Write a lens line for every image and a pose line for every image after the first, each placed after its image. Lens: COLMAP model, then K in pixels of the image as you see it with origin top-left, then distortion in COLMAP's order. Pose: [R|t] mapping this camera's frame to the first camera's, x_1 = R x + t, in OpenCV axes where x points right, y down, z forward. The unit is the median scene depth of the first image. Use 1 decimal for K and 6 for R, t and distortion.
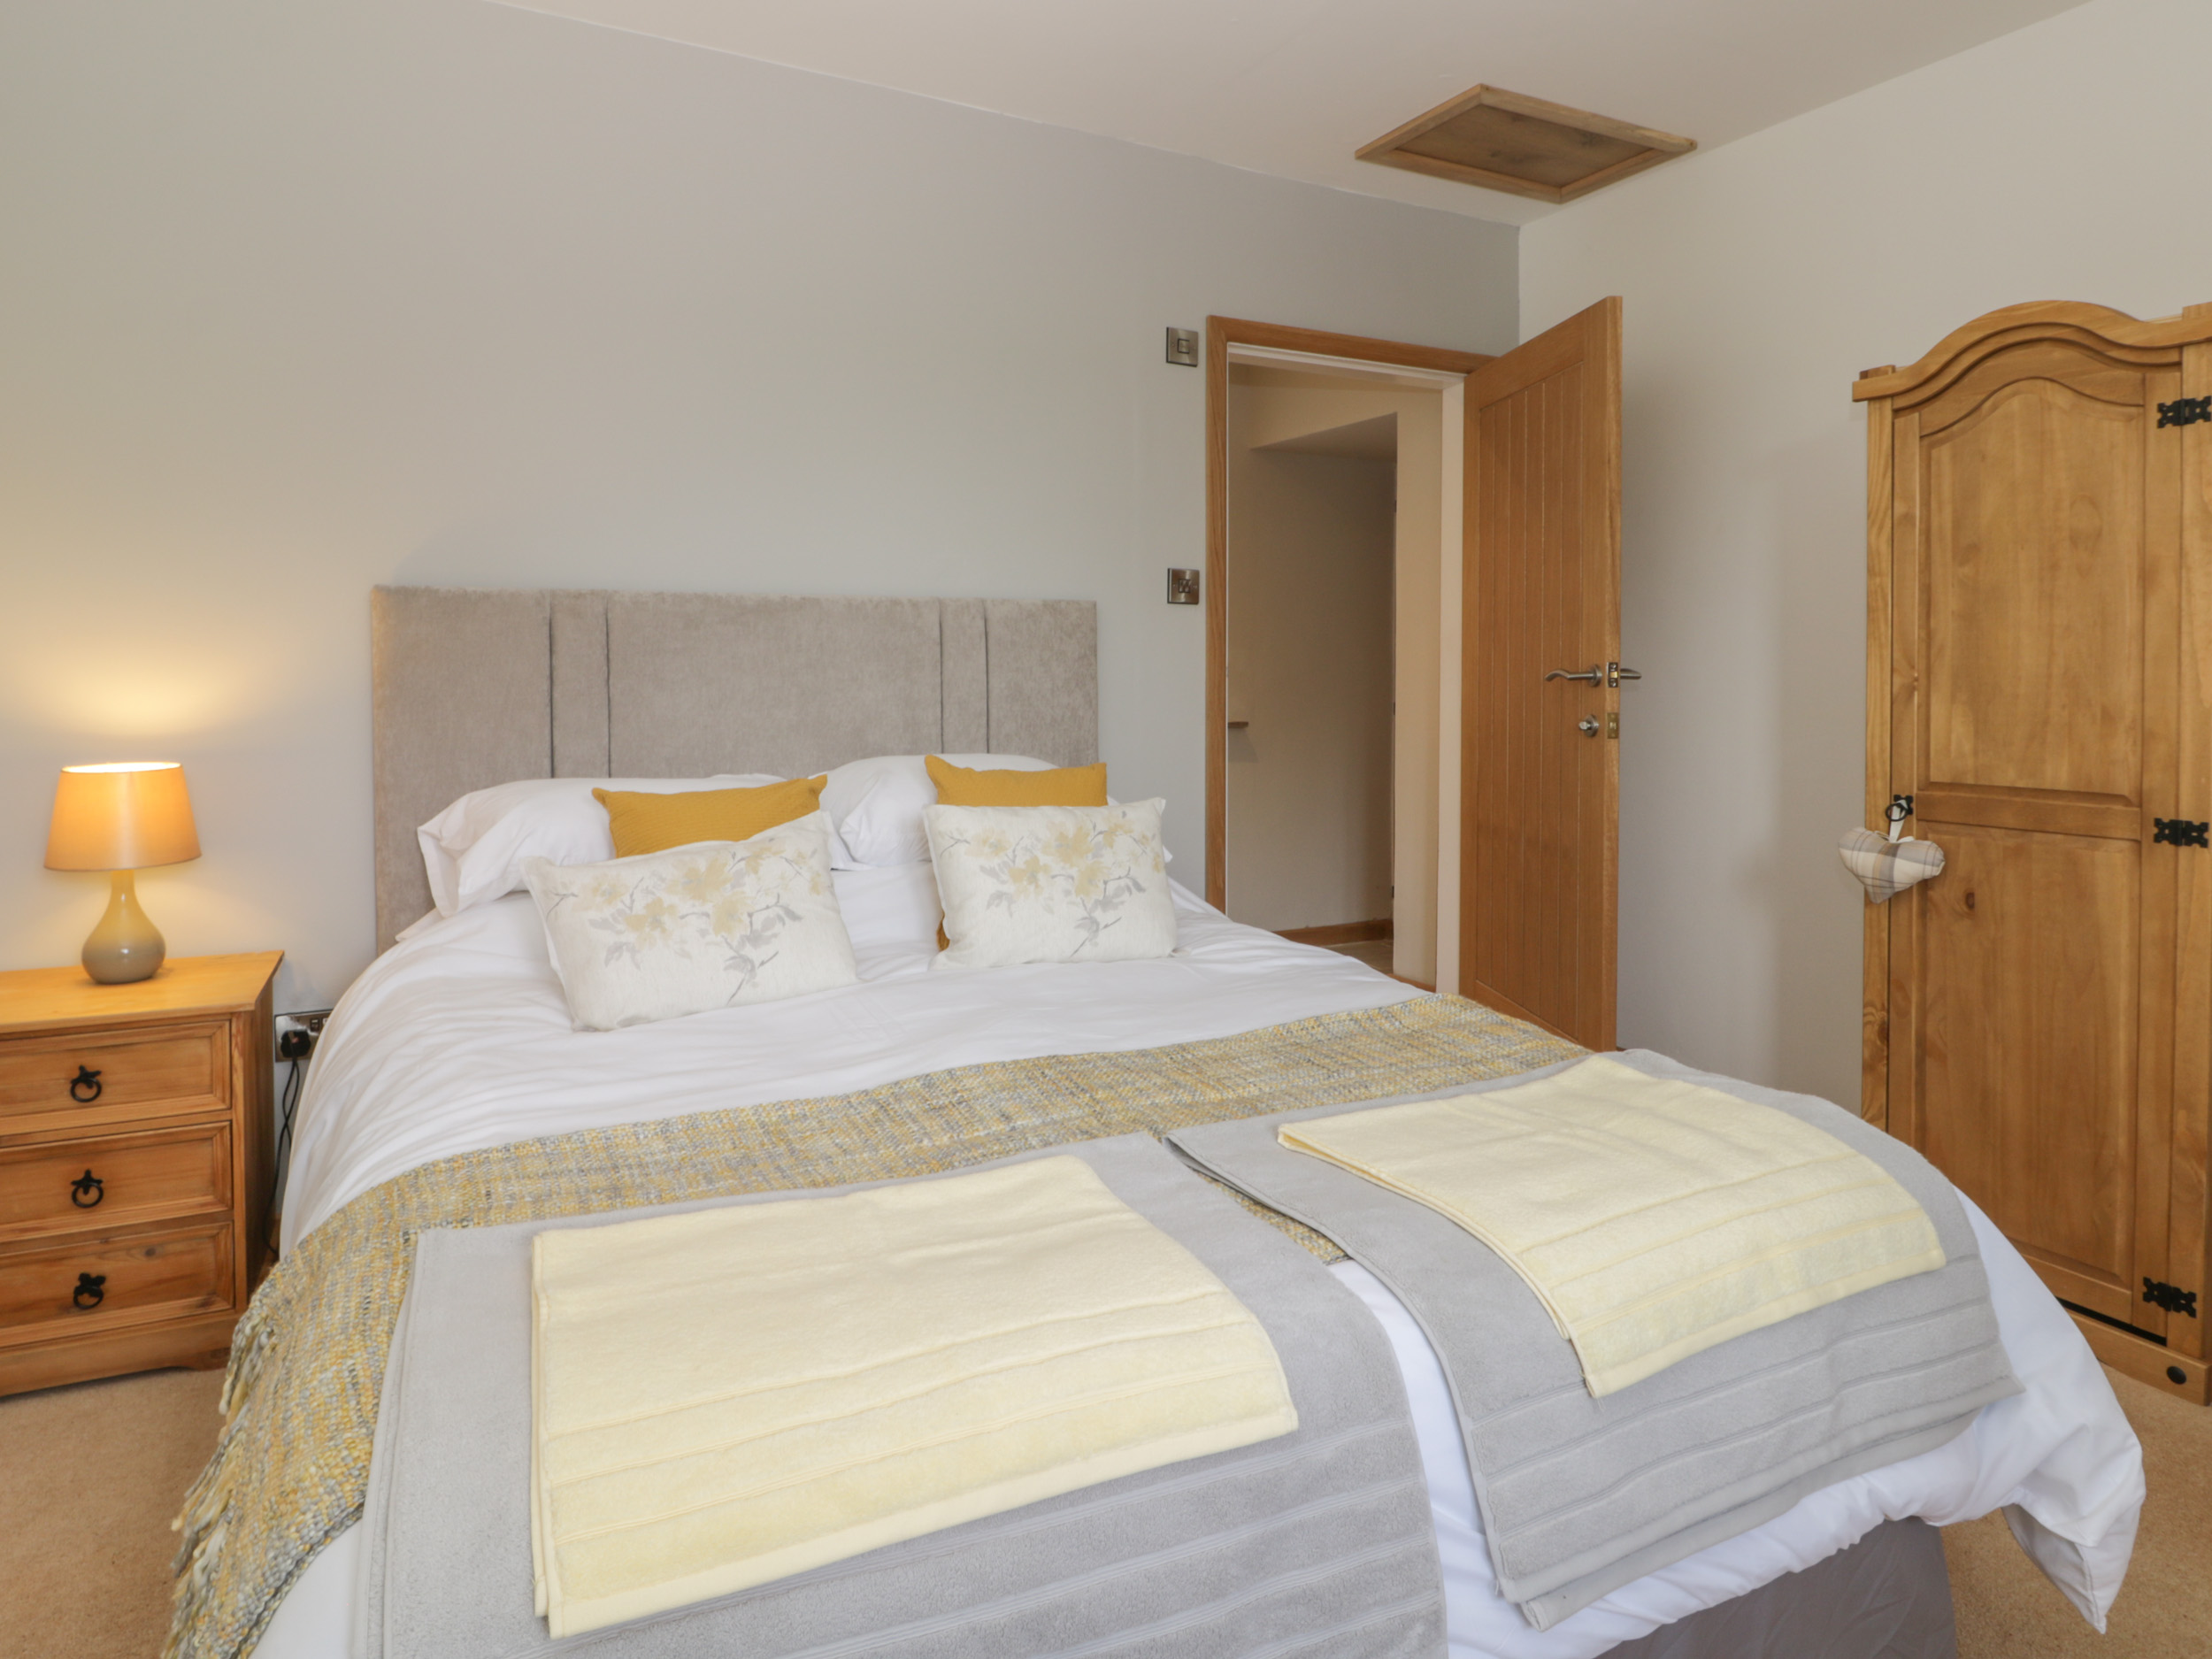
lens RADIAL K [[1250.0, 0, 1071.7], [0, 1250.0, 711.4], [0, 0, 1]] dist [0.001512, -0.014705]
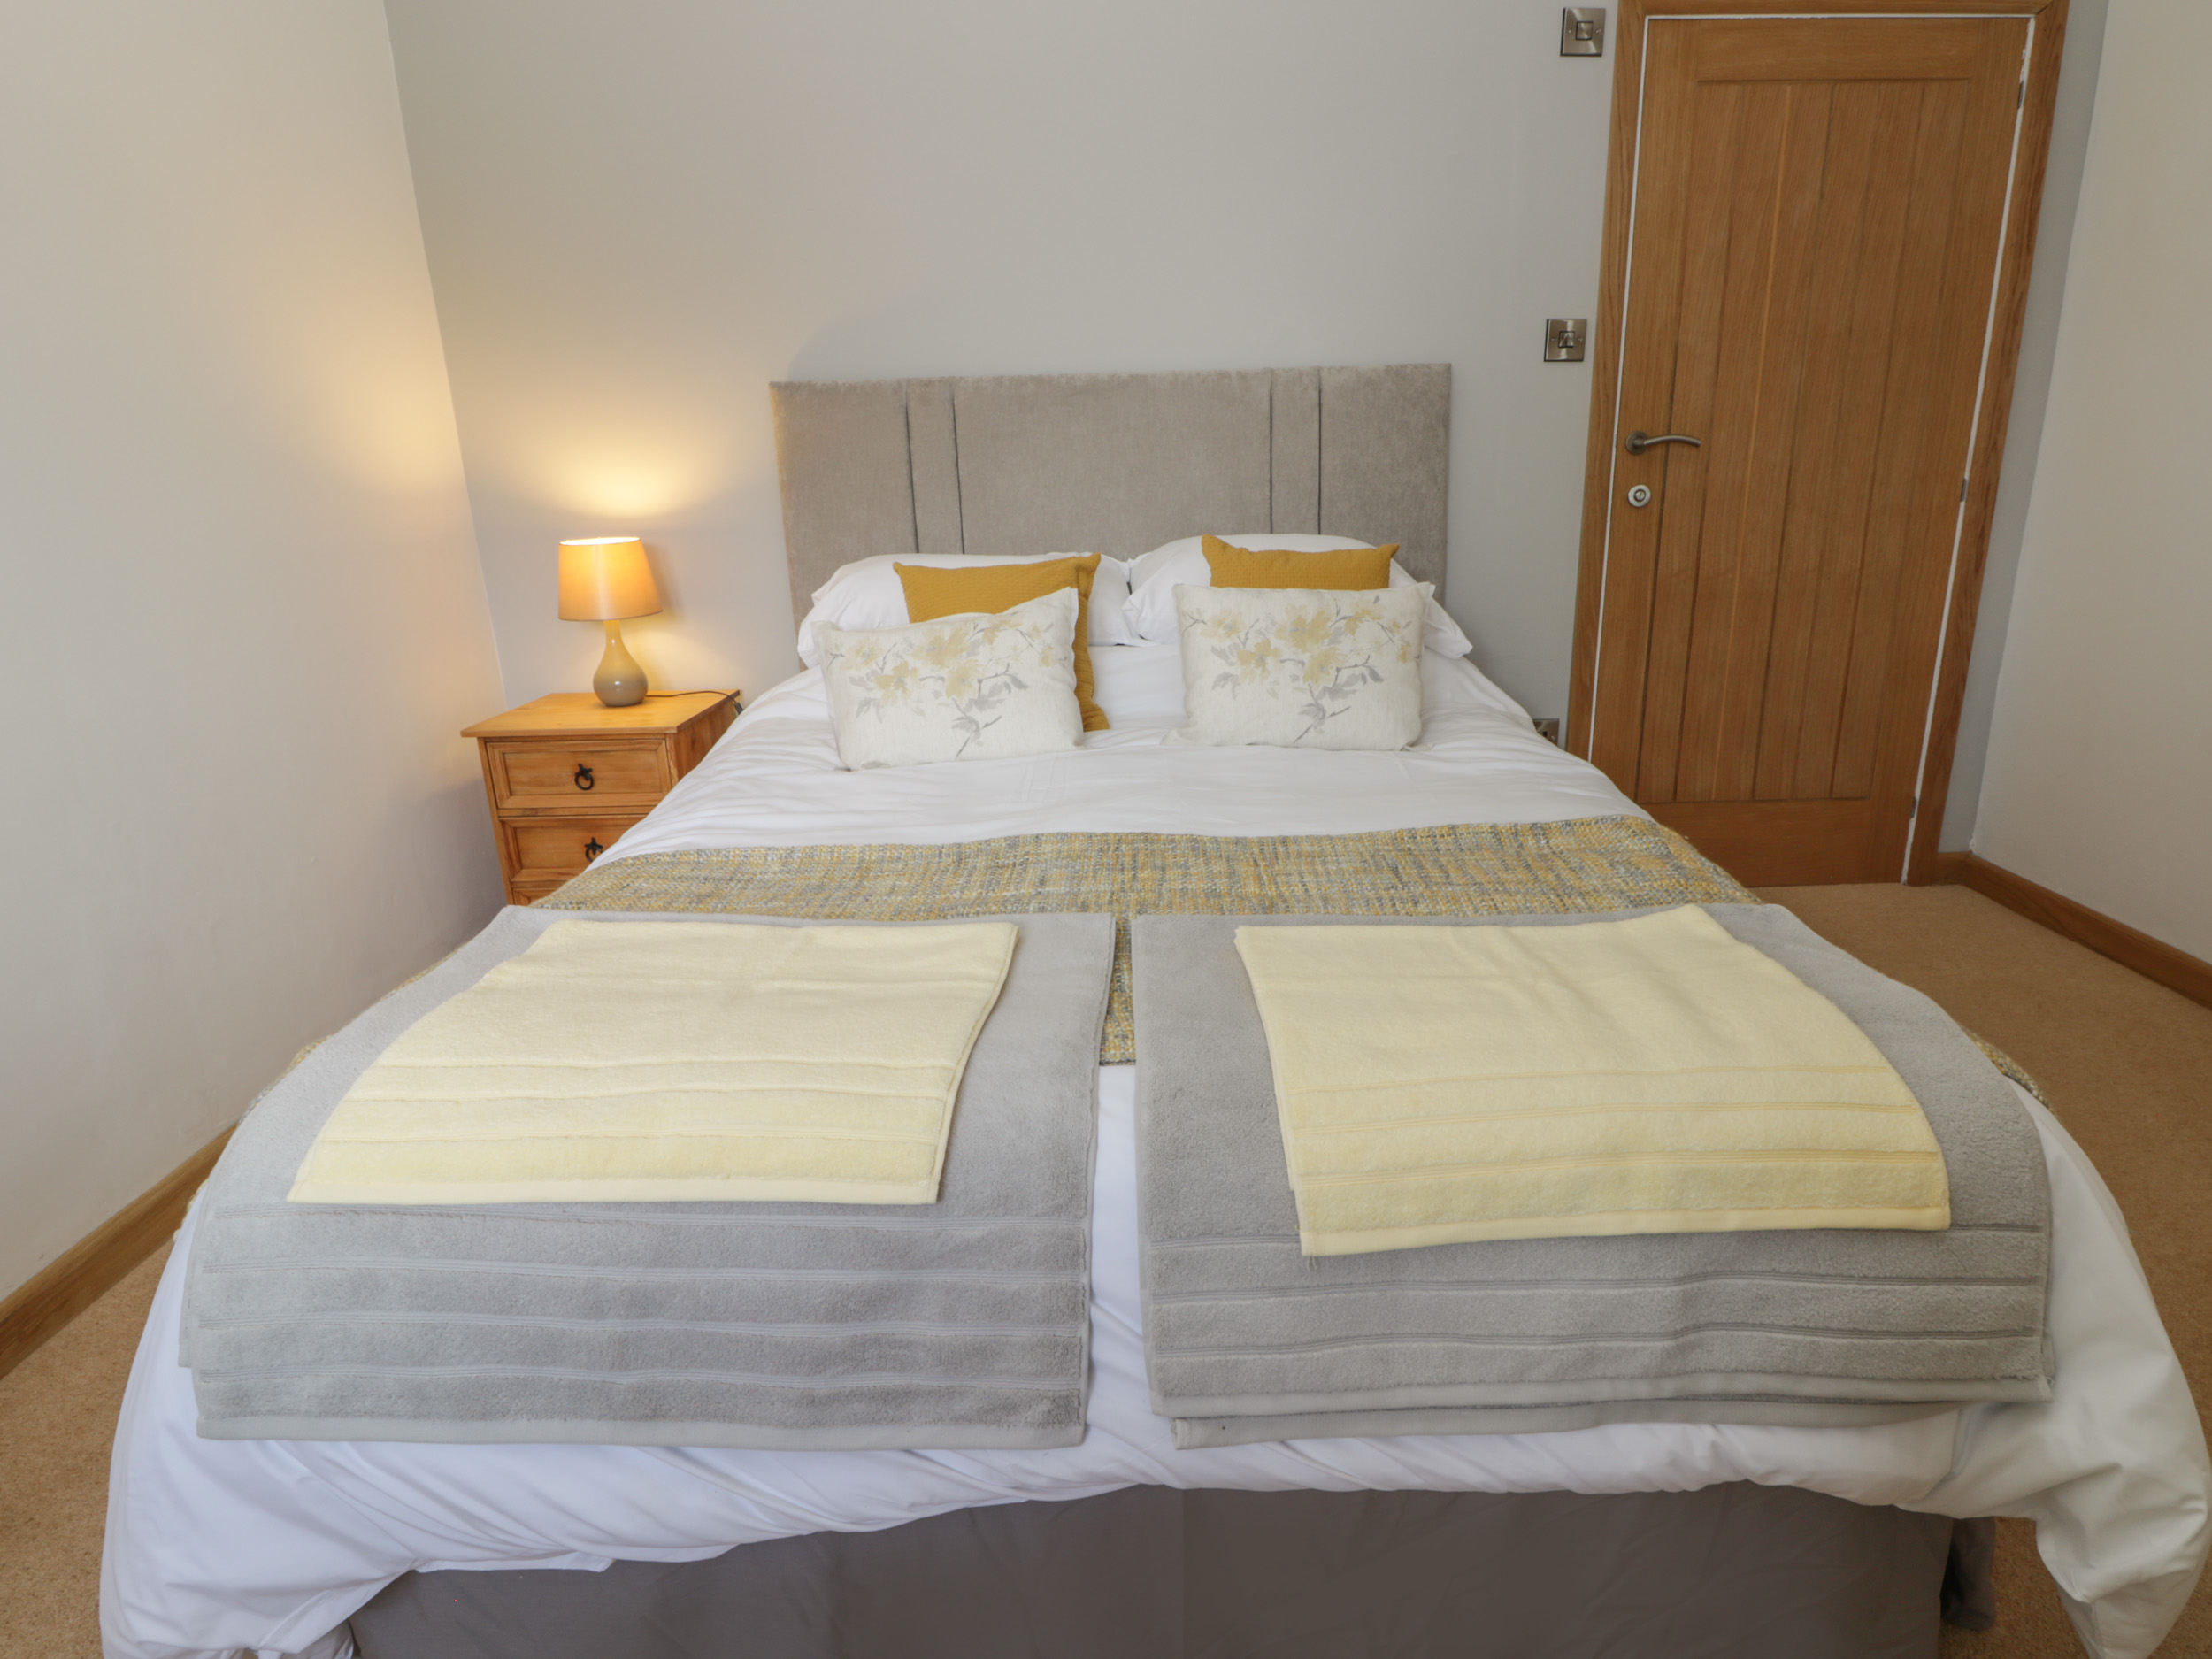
lens RADIAL K [[1156.0, 0, 1137.2], [0, 1156.0, 812.1], [0, 0, 1]] dist [-0.000097, -0.014991]
pose [[0.905474, 0.104064, -0.411446, 0.277199], [0.007731, 0.965267, 0.261151, 0.008389], [0.424332, -0.239646, 0.873220, 0.129856]]
